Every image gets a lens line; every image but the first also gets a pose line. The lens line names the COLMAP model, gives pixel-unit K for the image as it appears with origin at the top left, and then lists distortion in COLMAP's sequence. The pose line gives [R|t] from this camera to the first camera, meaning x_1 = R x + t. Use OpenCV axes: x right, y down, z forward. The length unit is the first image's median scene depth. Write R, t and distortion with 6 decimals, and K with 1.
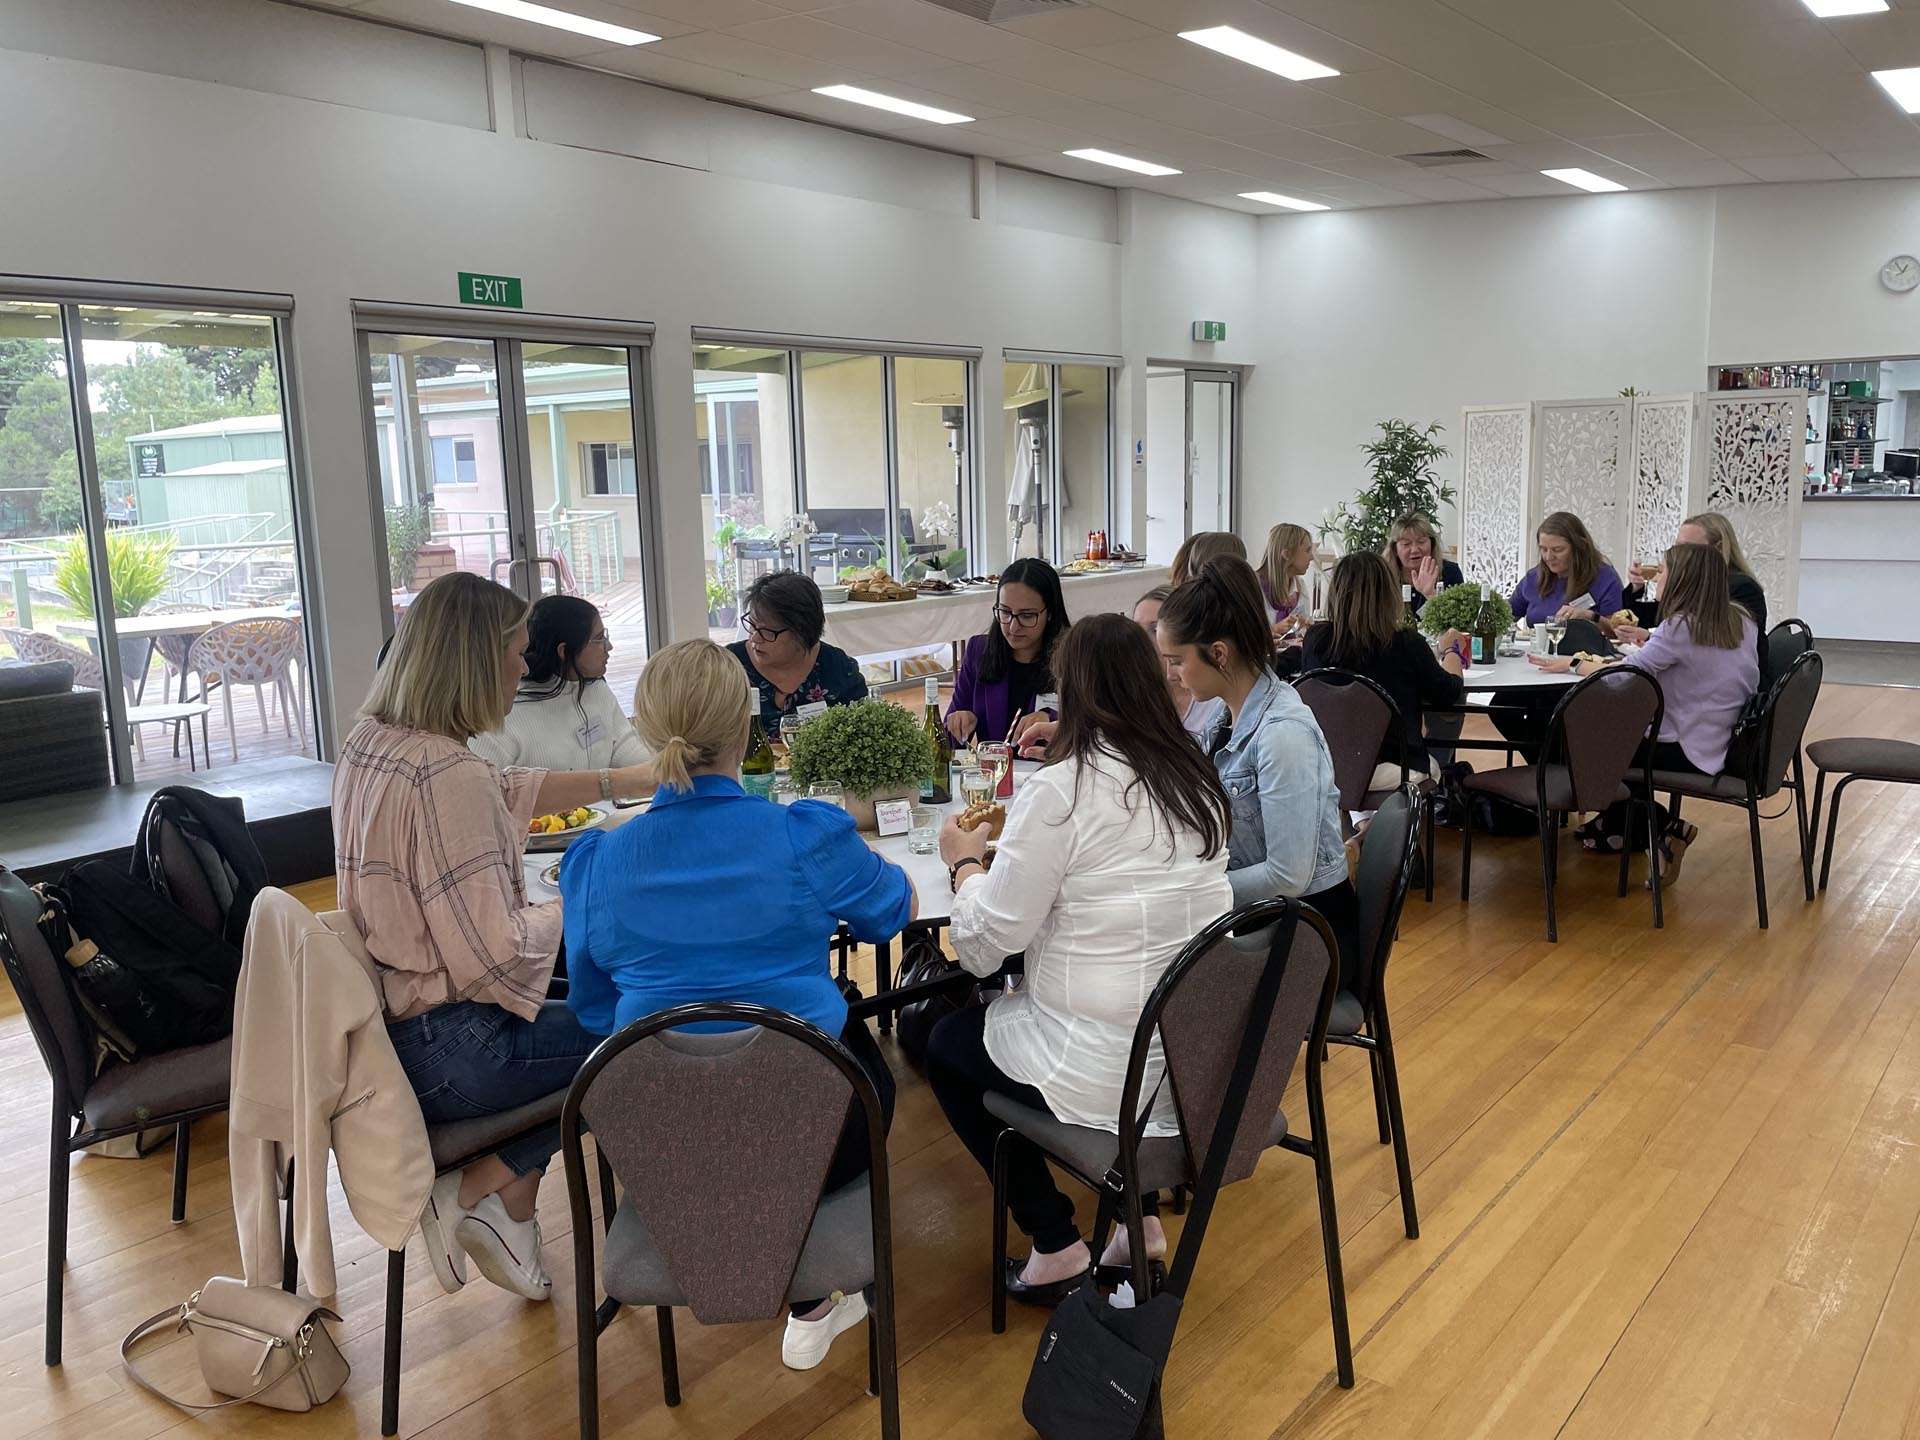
lens RADIAL K [[1444.6, 0, 956.4], [0, 1444.6, 713.5], [0, 0, 1]] dist [0.098401, -0.120862]
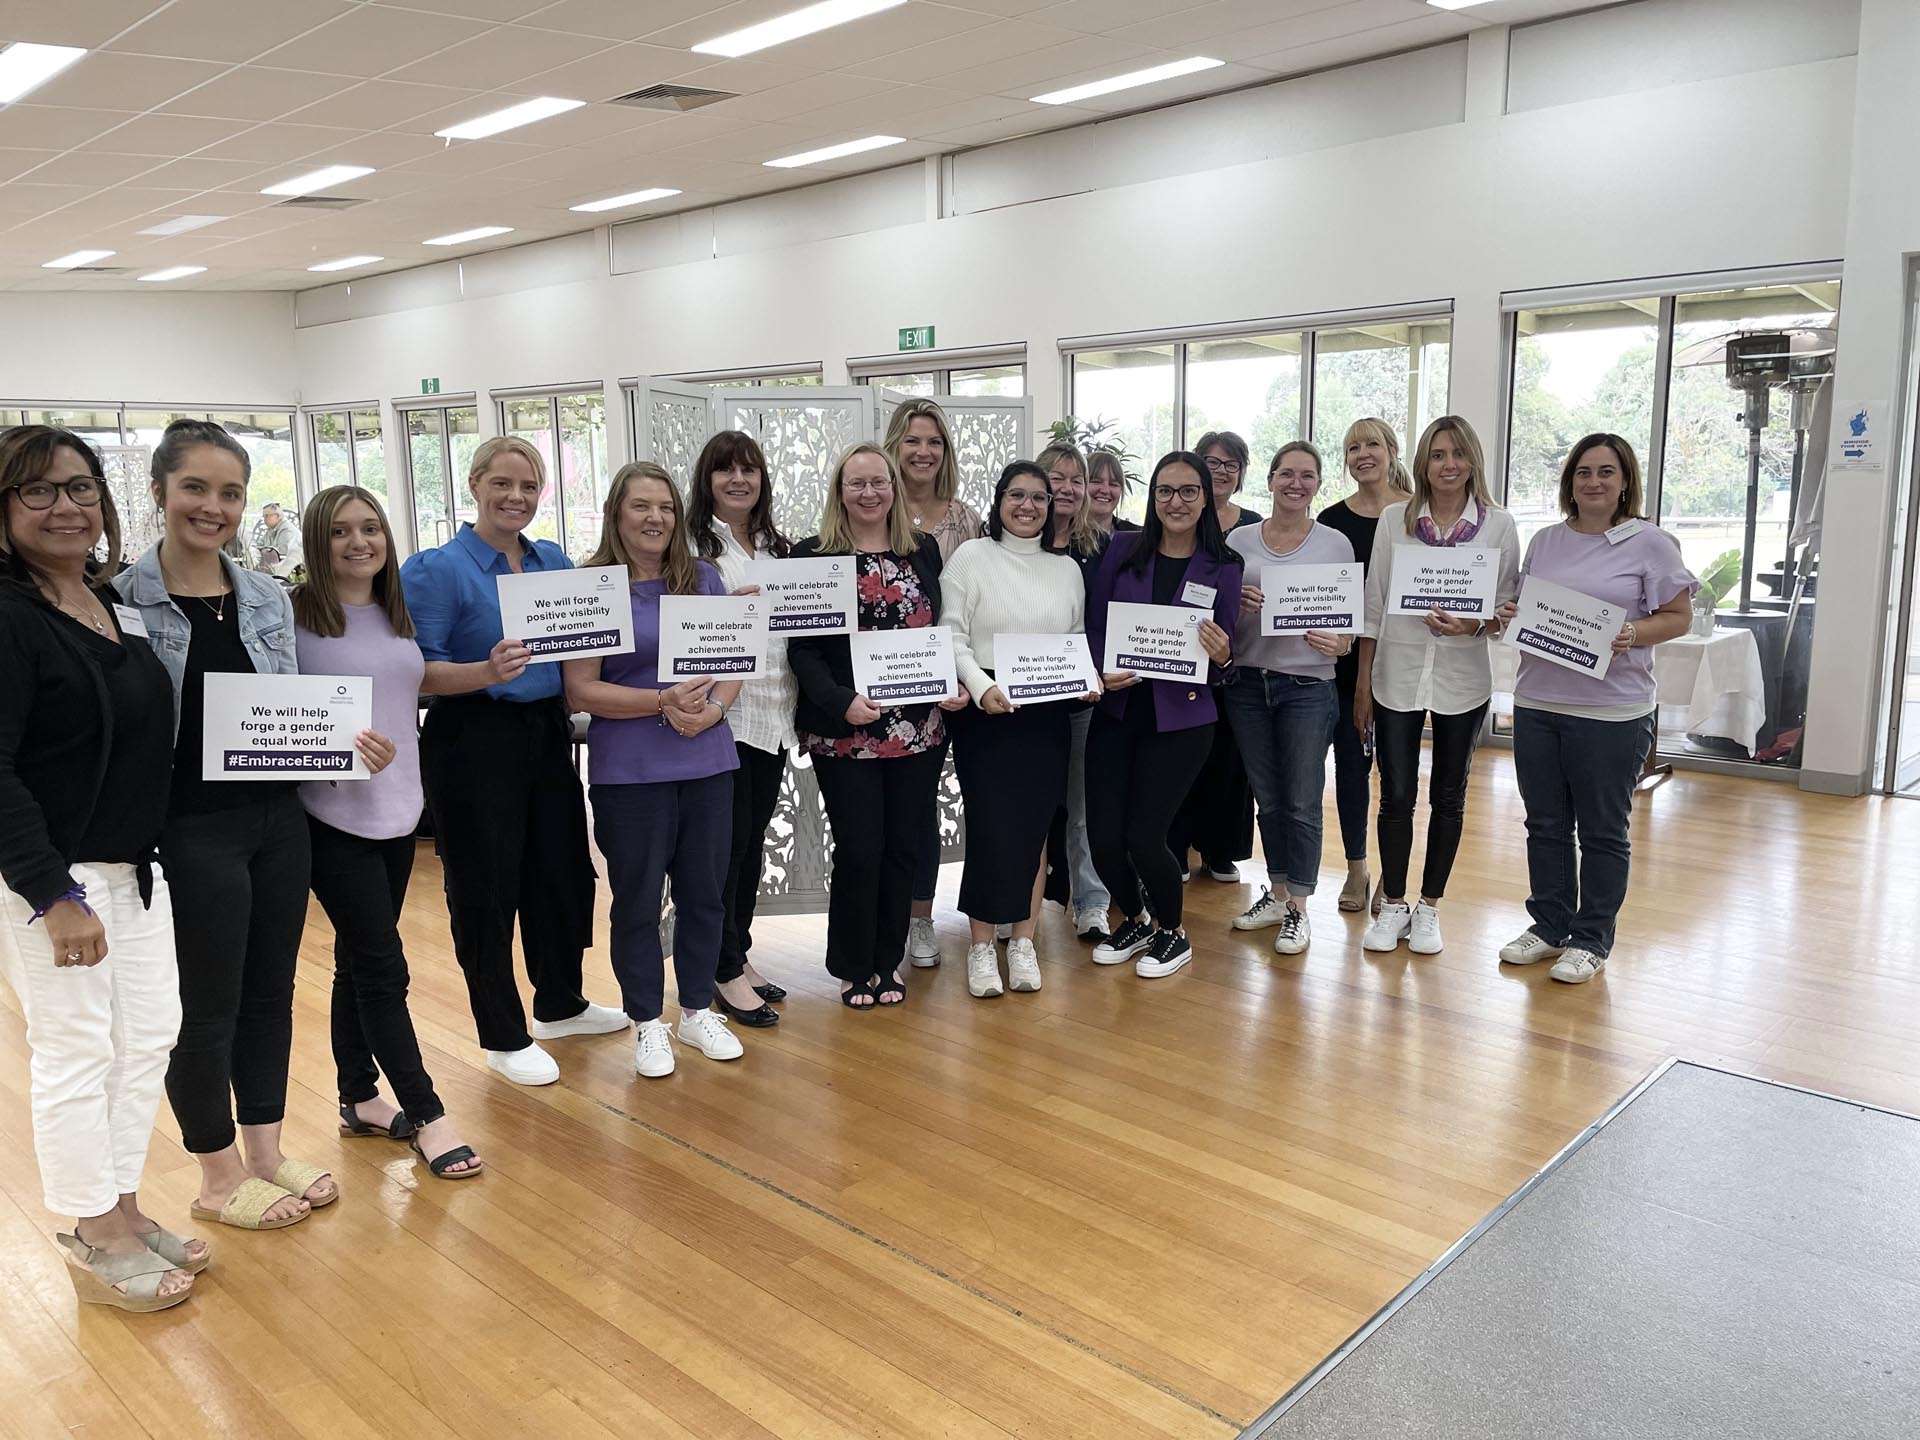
lens RADIAL K [[1444.6, 0, 956.4], [0, 1444.6, 713.5], [0, 0, 1]] dist [0.098401, -0.120862]
pose [[-0.050946, 0.185615, -0.981301, 1.078858], [-0.156765, 0.968910, 0.191410, -0.211477], [0.986321, 0.163585, -0.020264, 1.107522]]
